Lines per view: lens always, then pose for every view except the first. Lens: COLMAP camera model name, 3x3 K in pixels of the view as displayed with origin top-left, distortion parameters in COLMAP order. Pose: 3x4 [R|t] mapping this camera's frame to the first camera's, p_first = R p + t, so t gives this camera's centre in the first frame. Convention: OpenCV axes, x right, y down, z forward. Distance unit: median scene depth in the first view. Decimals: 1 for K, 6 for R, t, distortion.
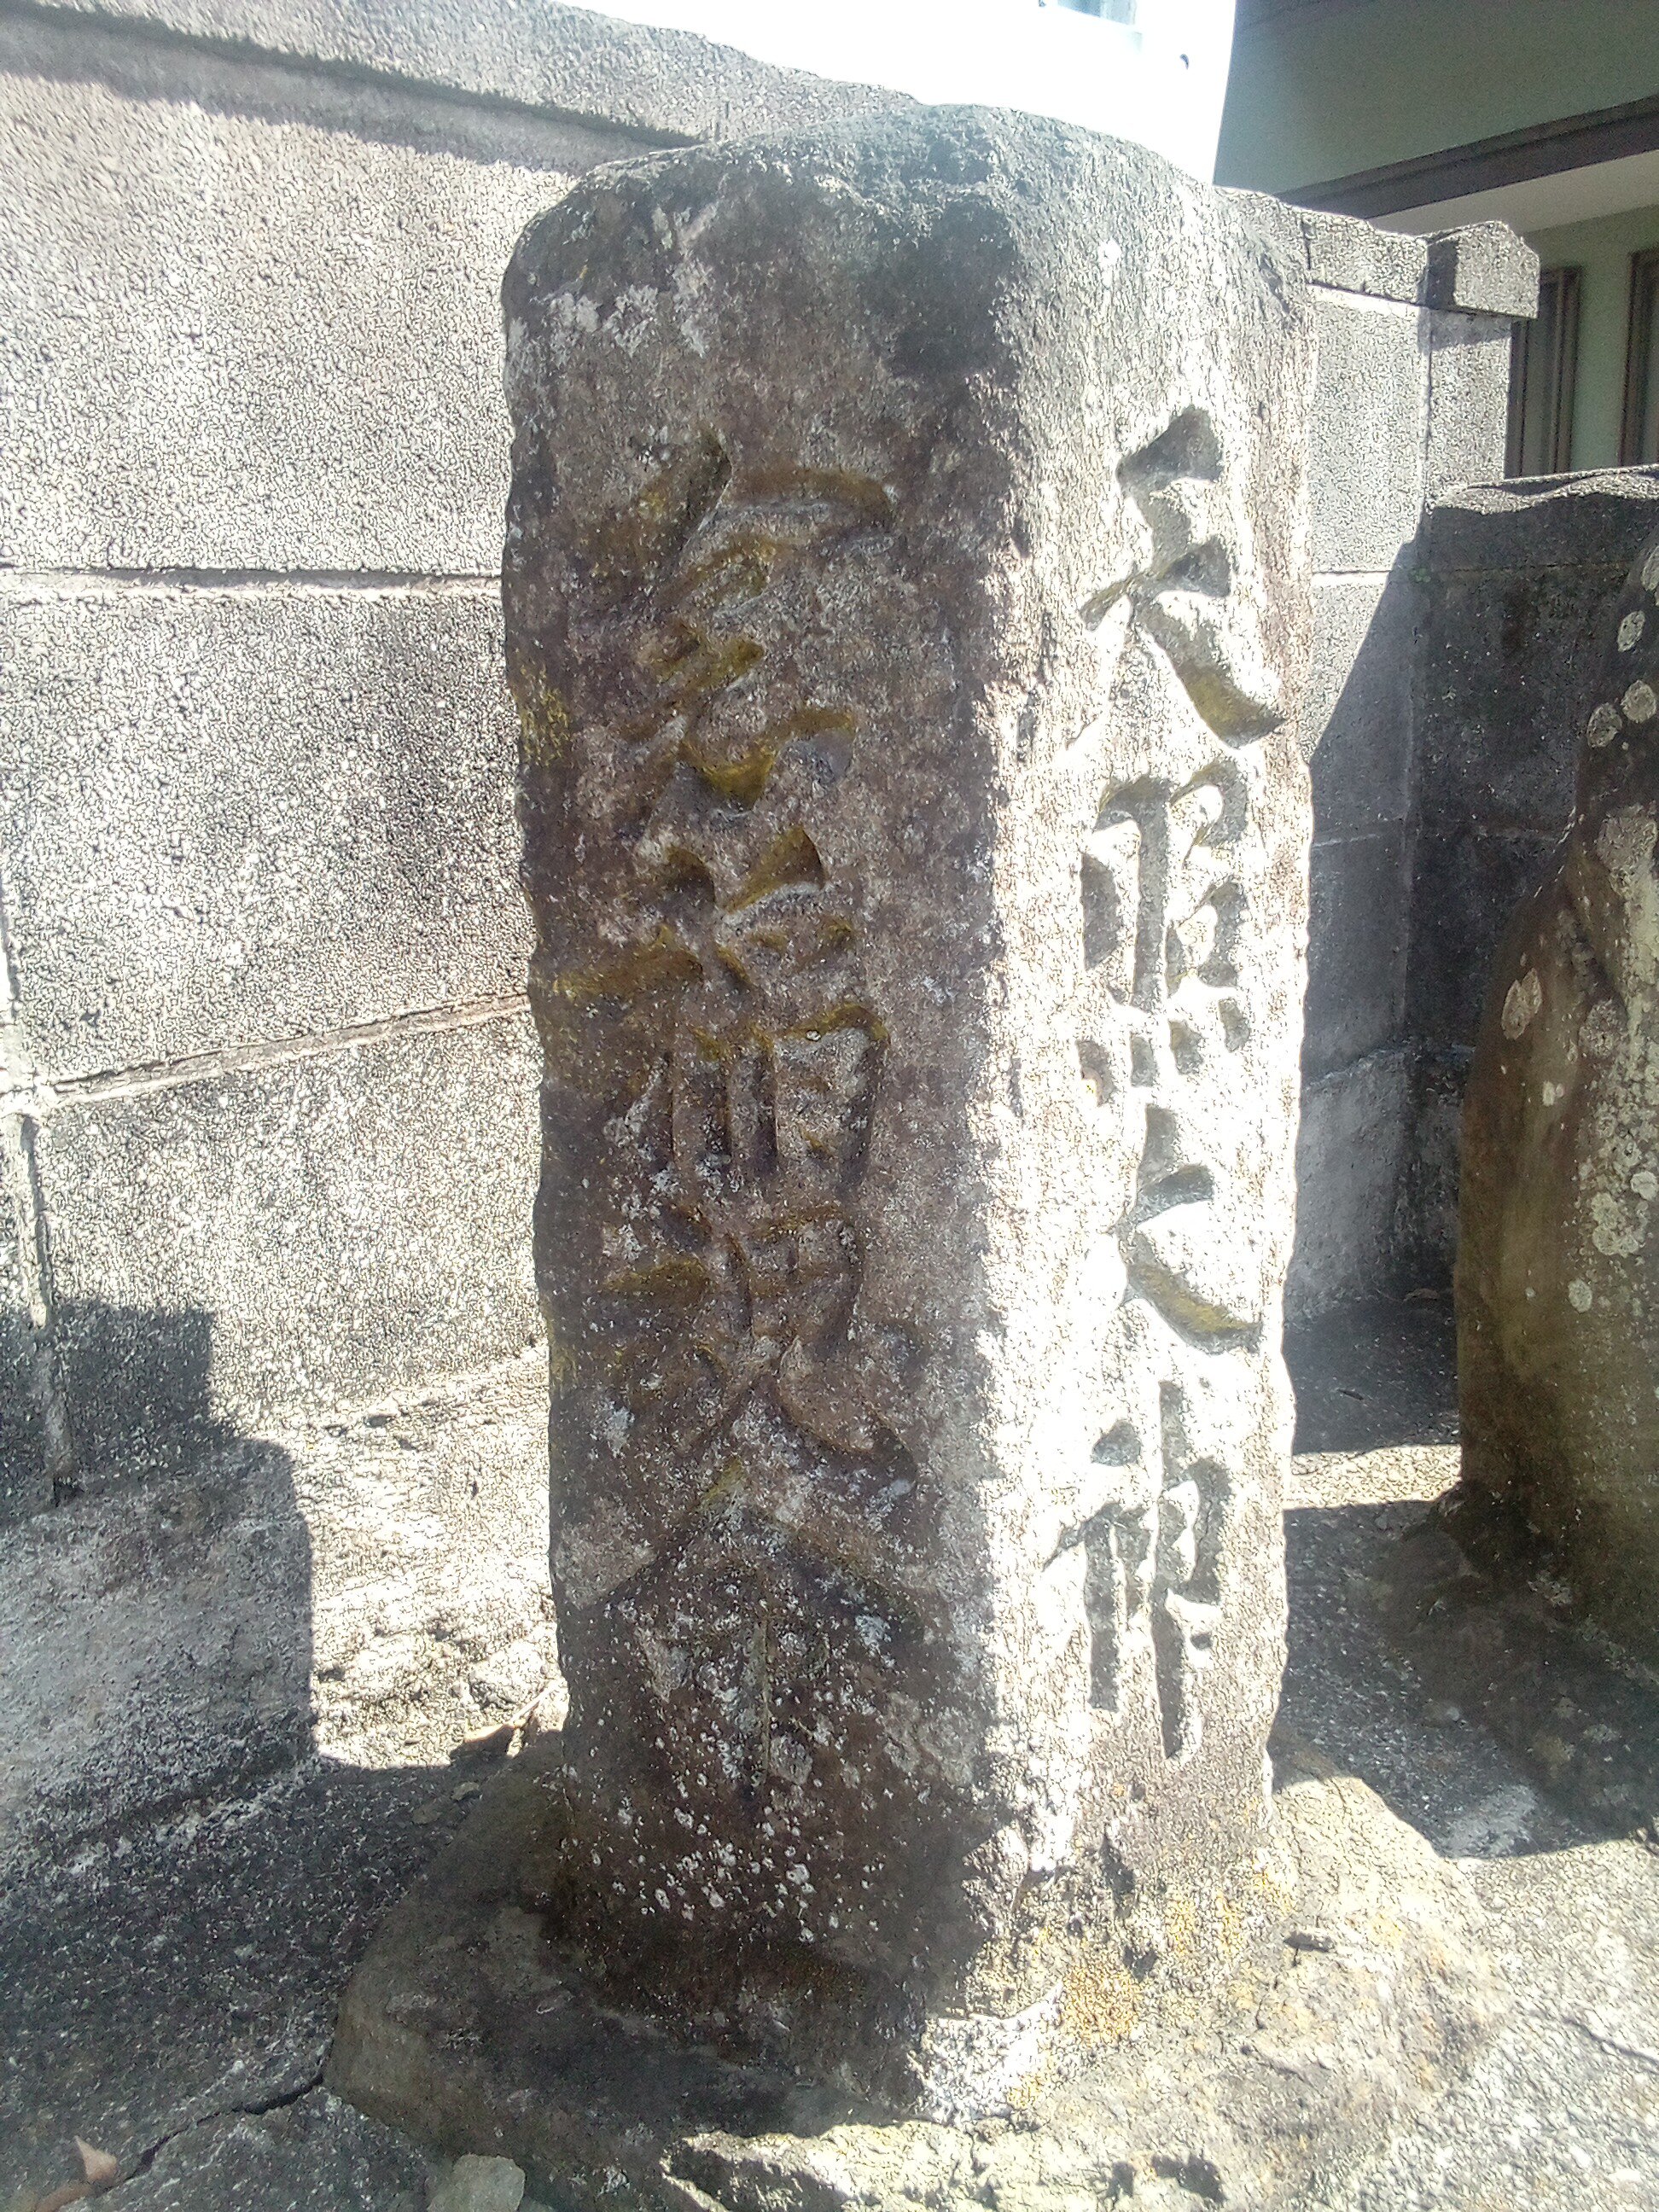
lens RADIAL K [[1832.9, 0, 839.0], [0, 1832.9, 1101.8], [0, 0, 1]] dist [0.050694, -0.080199]
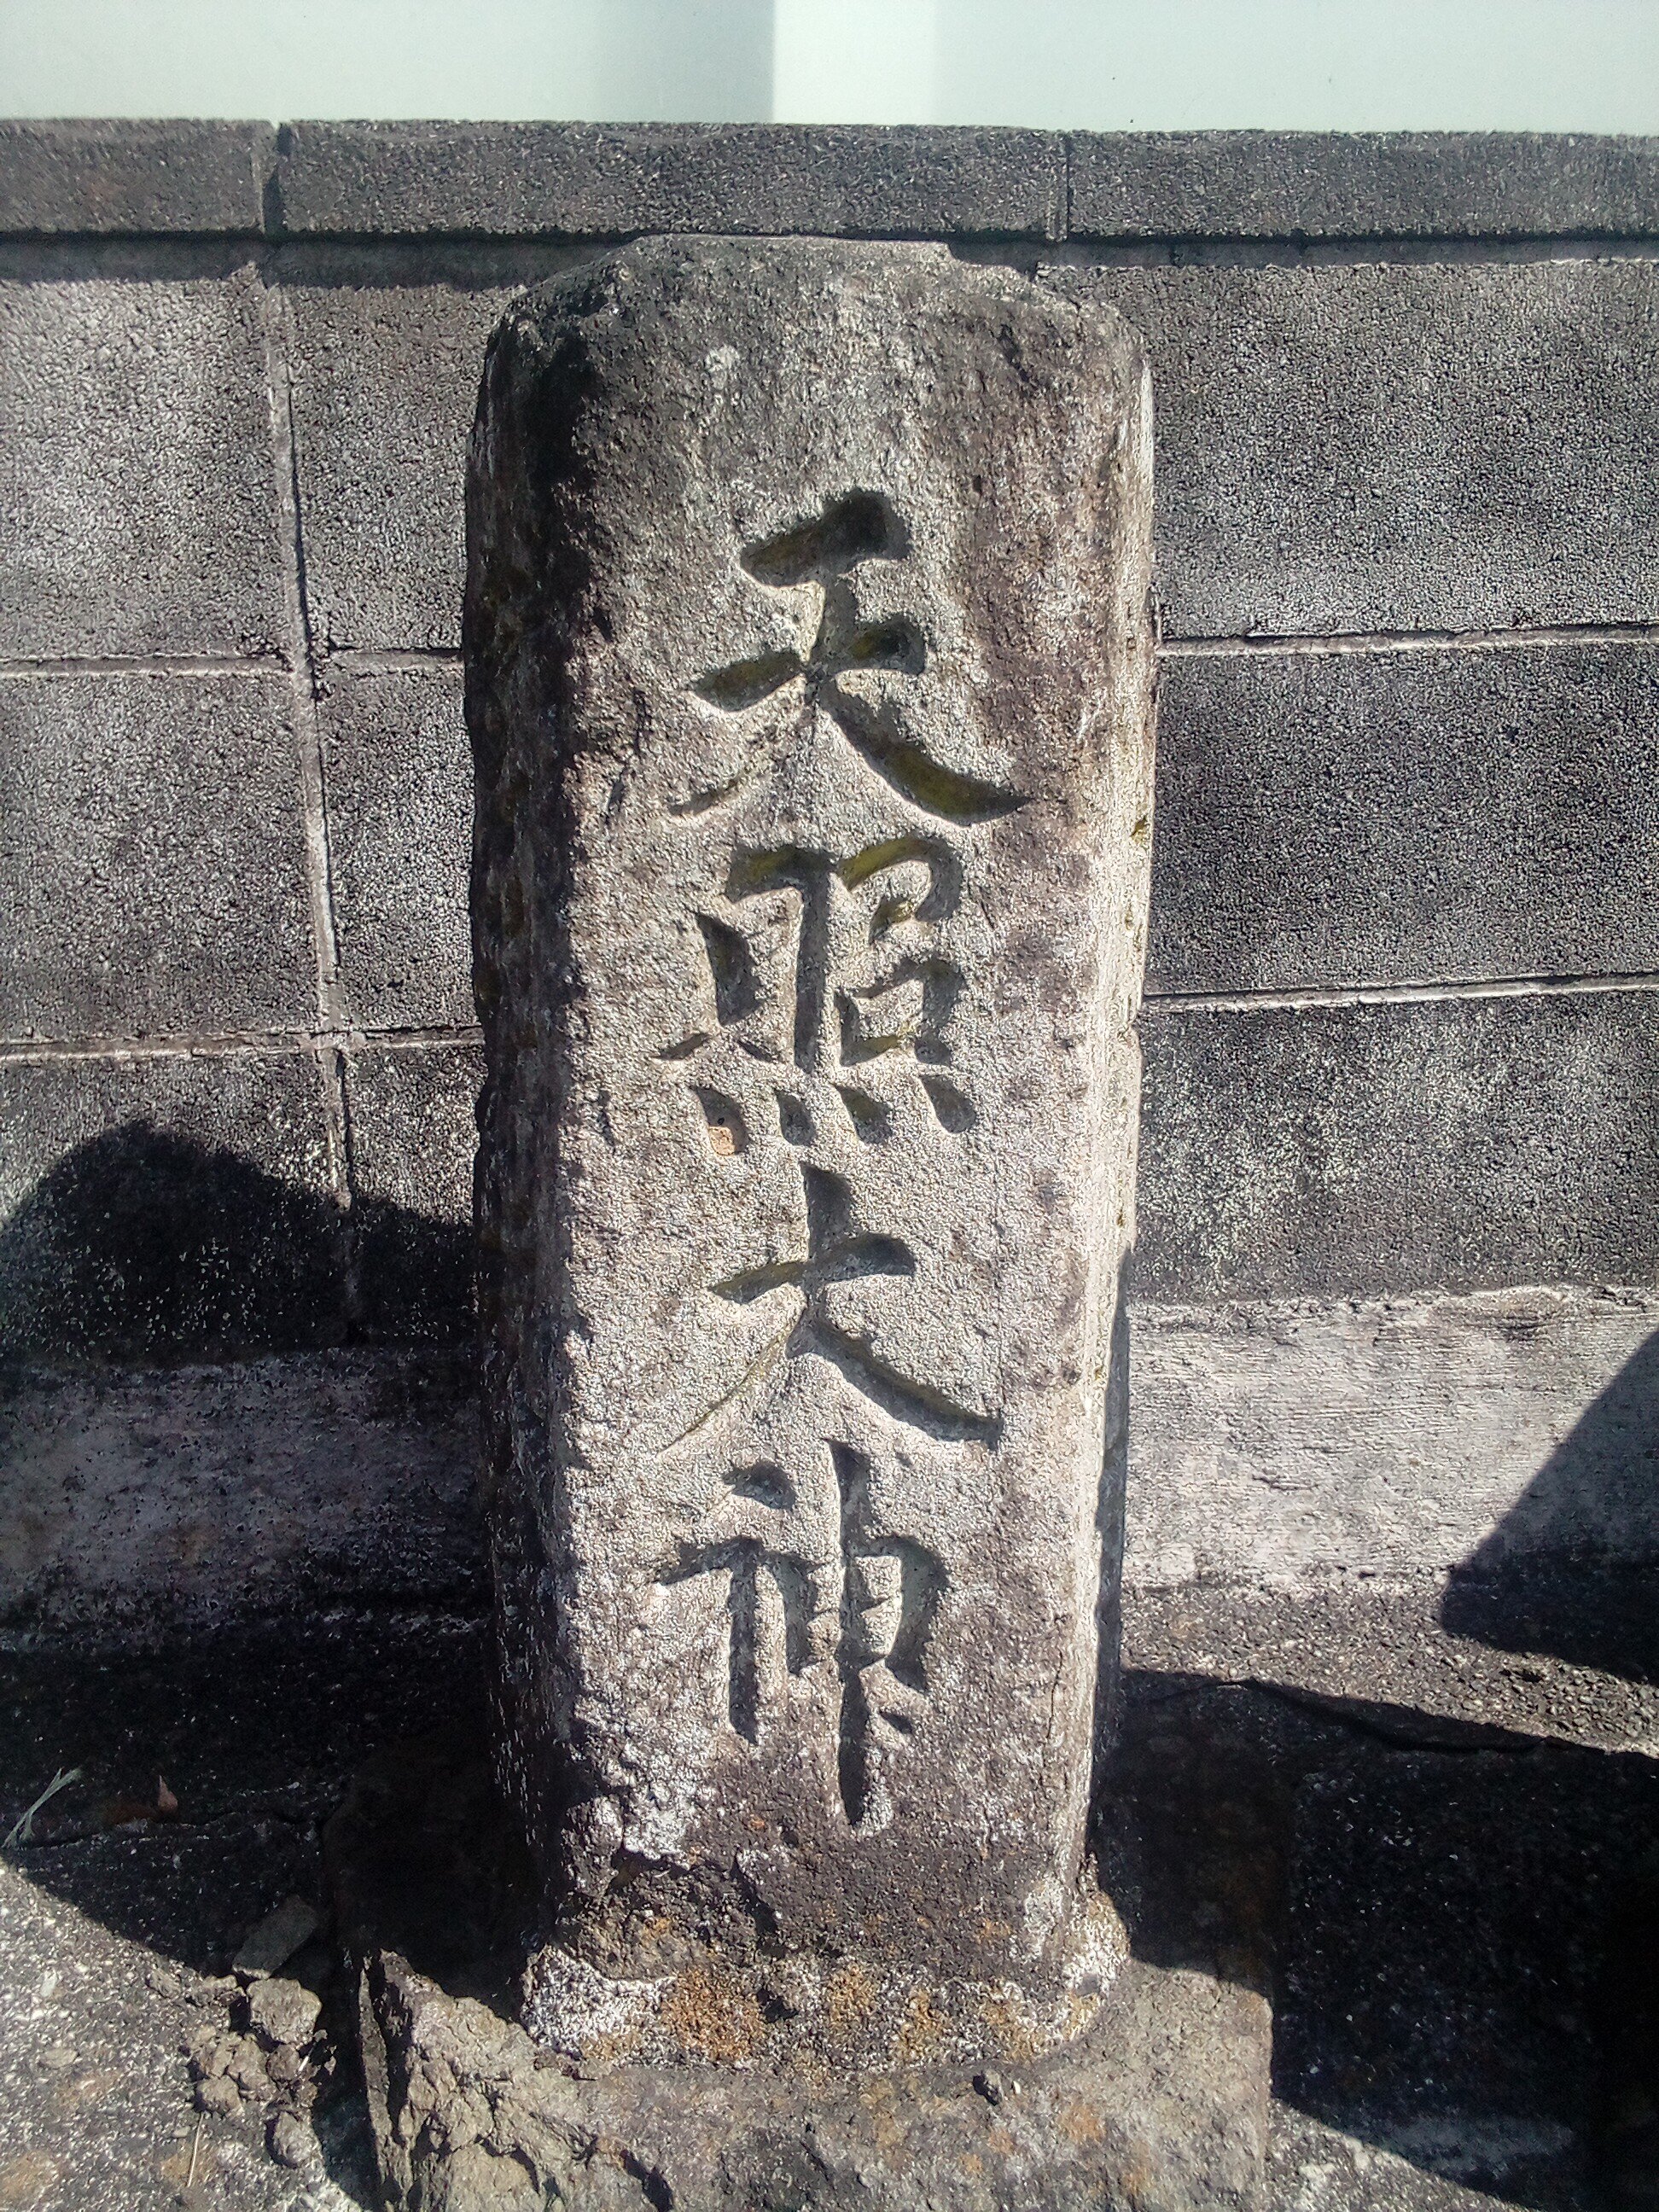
lens RADIAL K [[1832.9, 0, 833.5], [0, 1832.9, 1098.7], [0, 0, 1]] dist [0.050694, -0.080199]
pose [[0.767662, 0.142931, -0.624712, 0.801990], [-0.156676, 0.987088, 0.033312, -0.069677], [0.621407, 0.072305, 0.780144, 0.202688]]
